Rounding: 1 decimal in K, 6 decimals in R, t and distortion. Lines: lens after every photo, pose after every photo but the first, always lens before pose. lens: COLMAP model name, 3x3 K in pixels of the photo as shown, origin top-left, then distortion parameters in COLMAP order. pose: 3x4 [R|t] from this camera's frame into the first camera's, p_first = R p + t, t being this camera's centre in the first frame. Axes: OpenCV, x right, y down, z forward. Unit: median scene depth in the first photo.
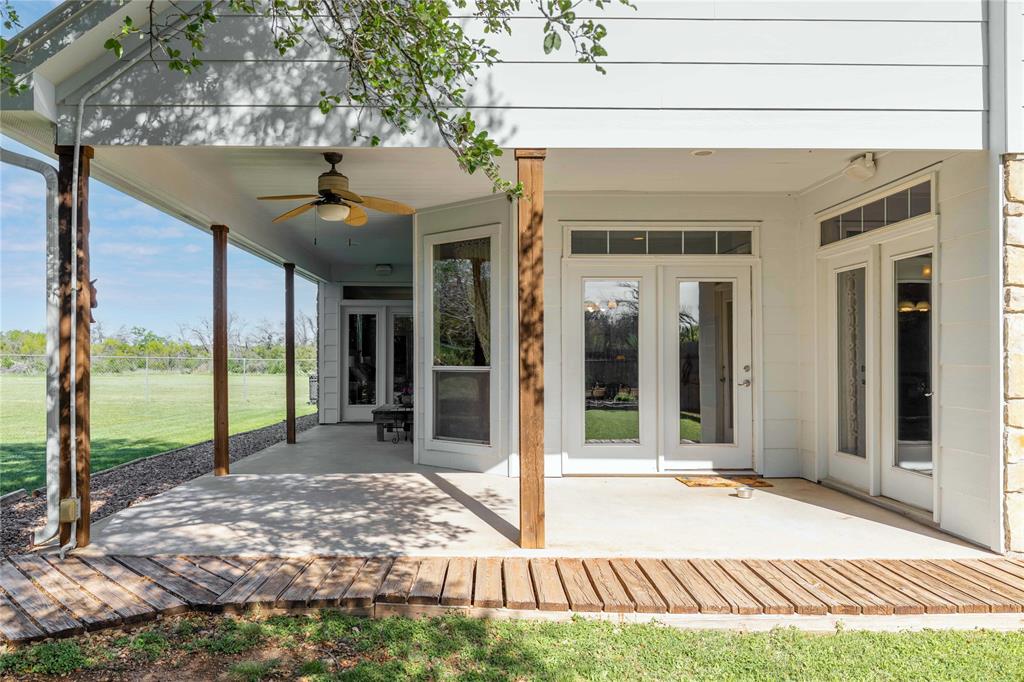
lens RADIAL K [[822.6, 0, 512.0], [0, 822.6, 341.0], [0, 0, 1]] dist [0.000711, -0.000183]
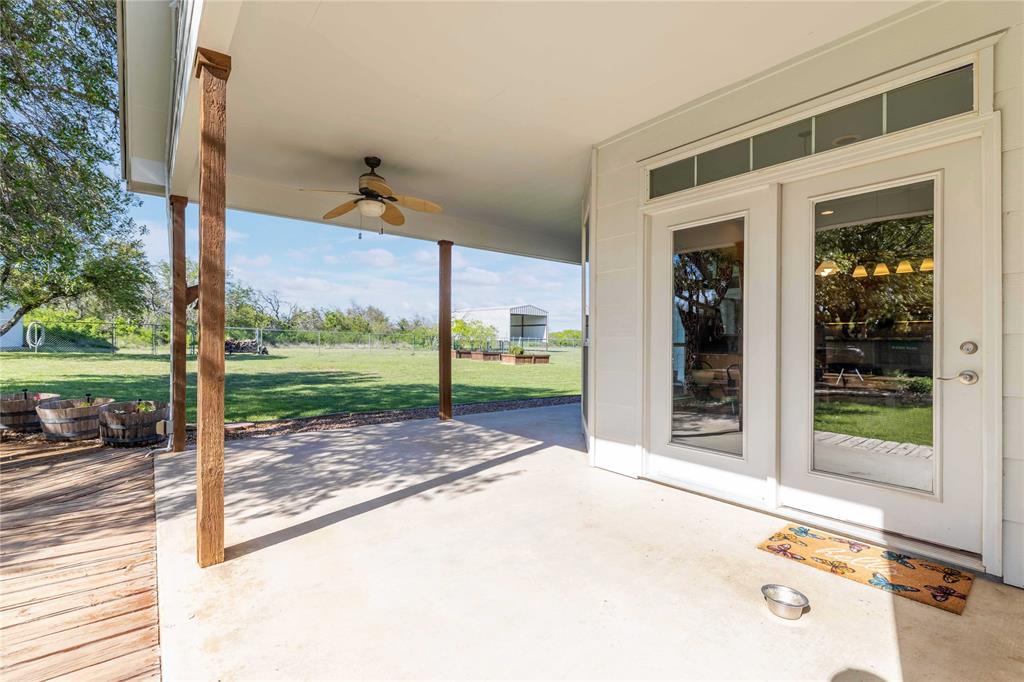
lens RADIAL K [[475.0, 0, 488.2], [0, 475.0, 339.6], [0, 0, 1]] dist [-0.001574, -0.000518]
pose [[0.587318, -0.000536, -0.809356, 0.348638], [0.006855, 0.999967, 0.004313, 0.025849], [0.809327, -0.008081, 0.587302, 0.607254]]
